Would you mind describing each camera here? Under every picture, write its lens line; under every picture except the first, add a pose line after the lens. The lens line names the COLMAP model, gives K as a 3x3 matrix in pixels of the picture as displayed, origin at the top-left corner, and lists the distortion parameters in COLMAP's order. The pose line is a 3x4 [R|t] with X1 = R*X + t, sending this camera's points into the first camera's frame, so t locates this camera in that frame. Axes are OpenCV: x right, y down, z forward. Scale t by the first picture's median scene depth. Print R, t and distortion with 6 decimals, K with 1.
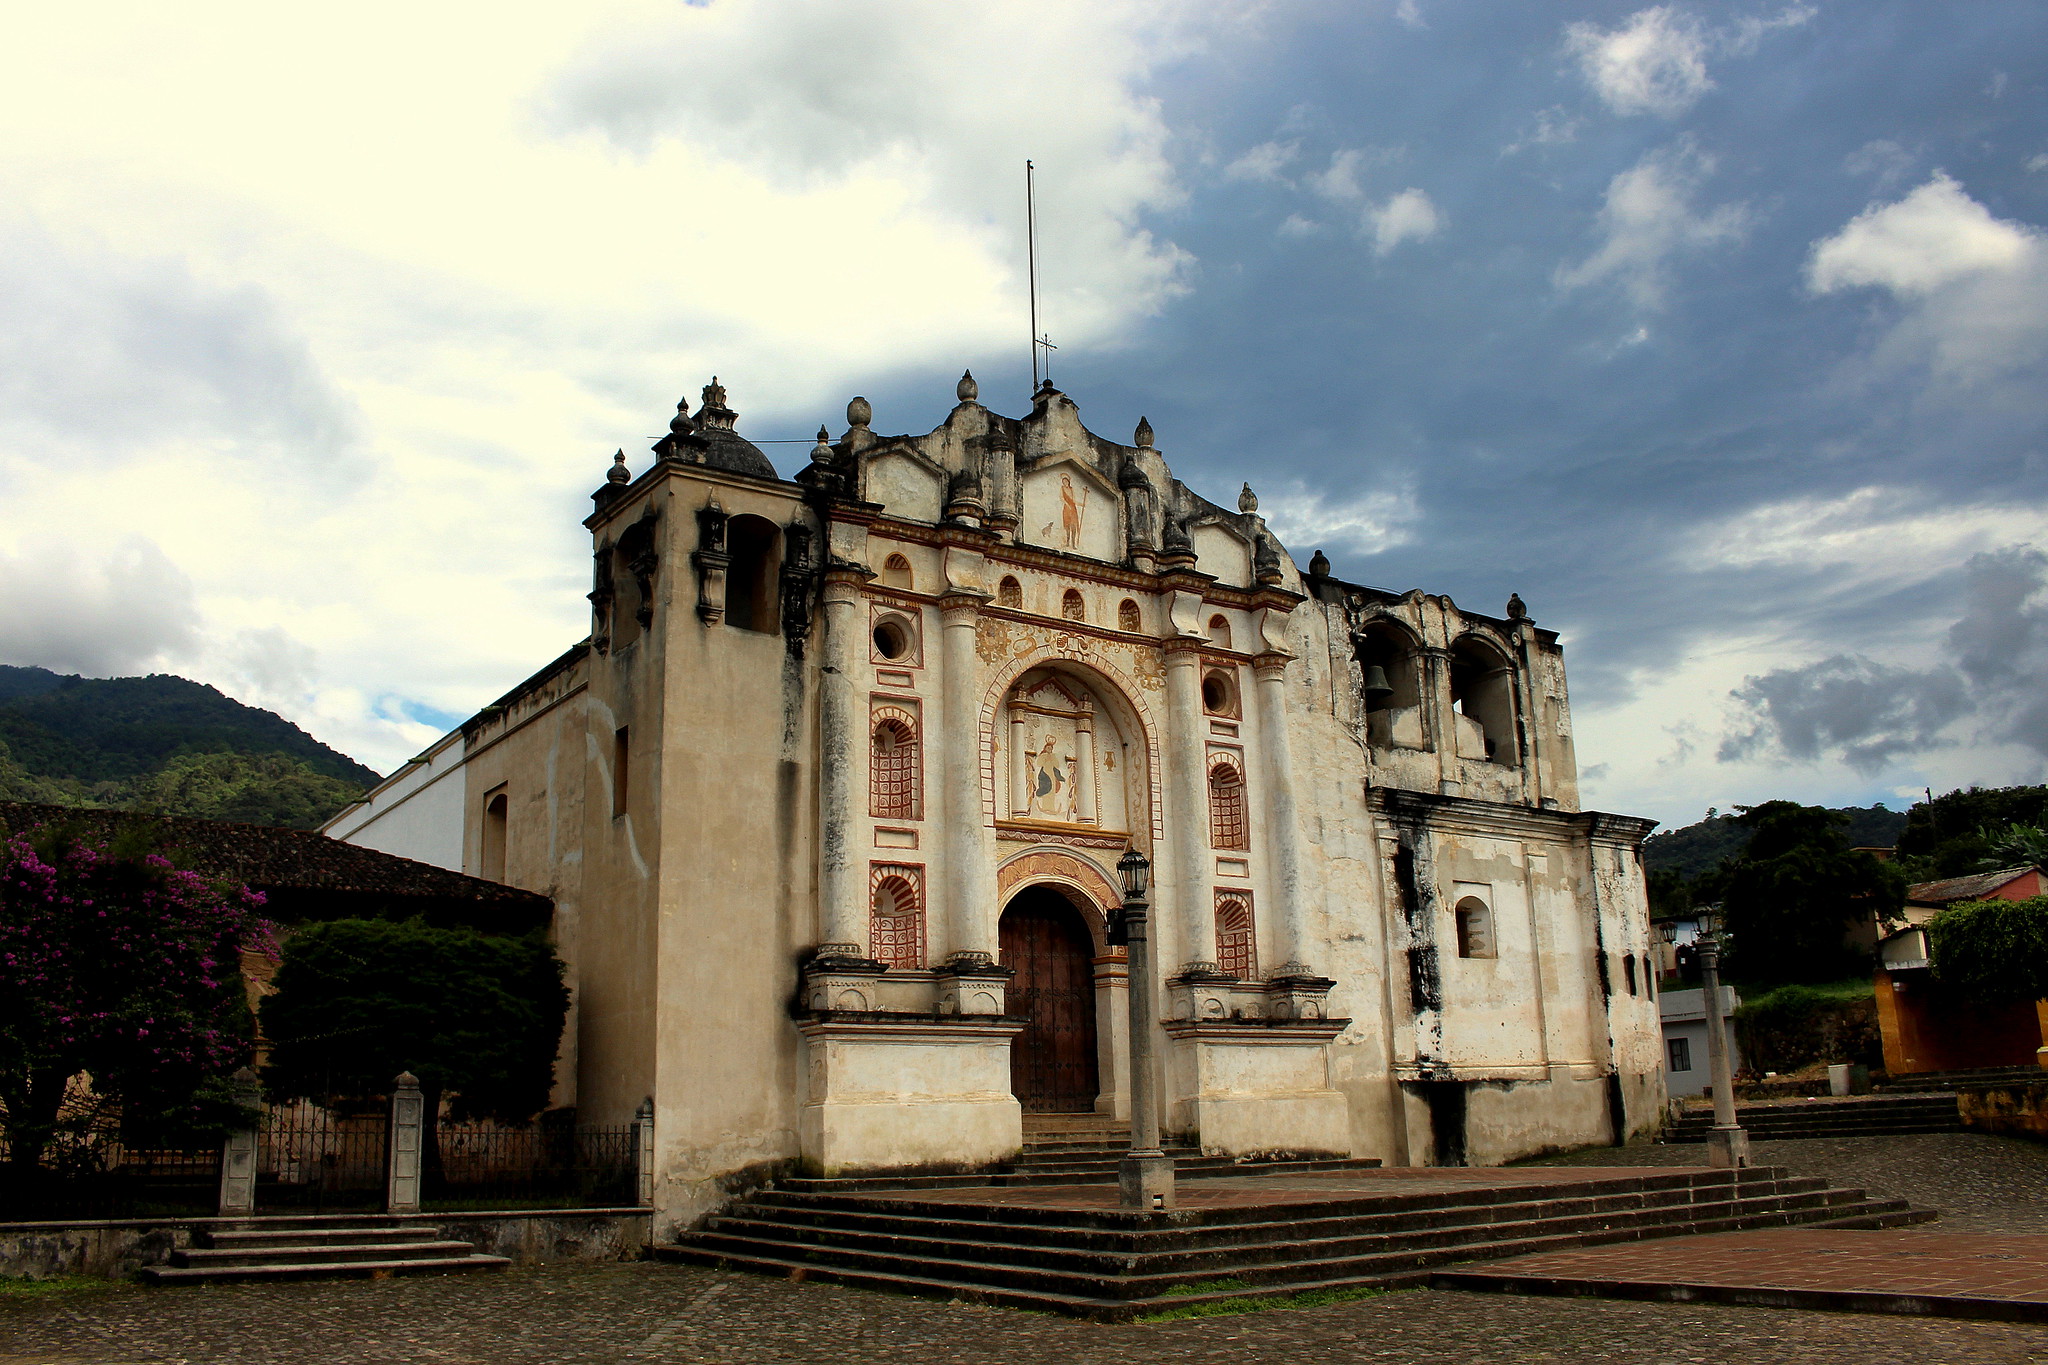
lens RADIAL K [[1679.6, 0, 1024.0], [0, 1679.6, 682.5], [0, 0, 1]] dist [-0.166087, 0.001627]
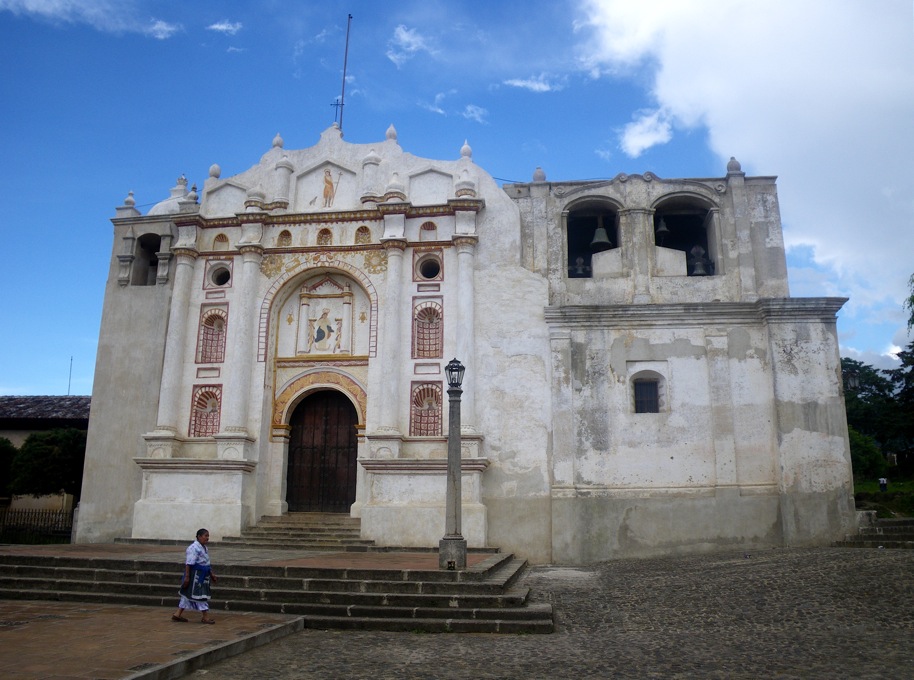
lens RADIAL K [[737.7, 0, 457.0], [0, 737.7, 340.0], [0, 0, 1]] dist [-0.176795, 0.123899]
pose [[0.757235, -0.135879, -0.638852, 0.632483], [0.150198, 0.988133, -0.032137, 0.112409], [0.635638, -0.071619, 0.768658, 0.462146]]
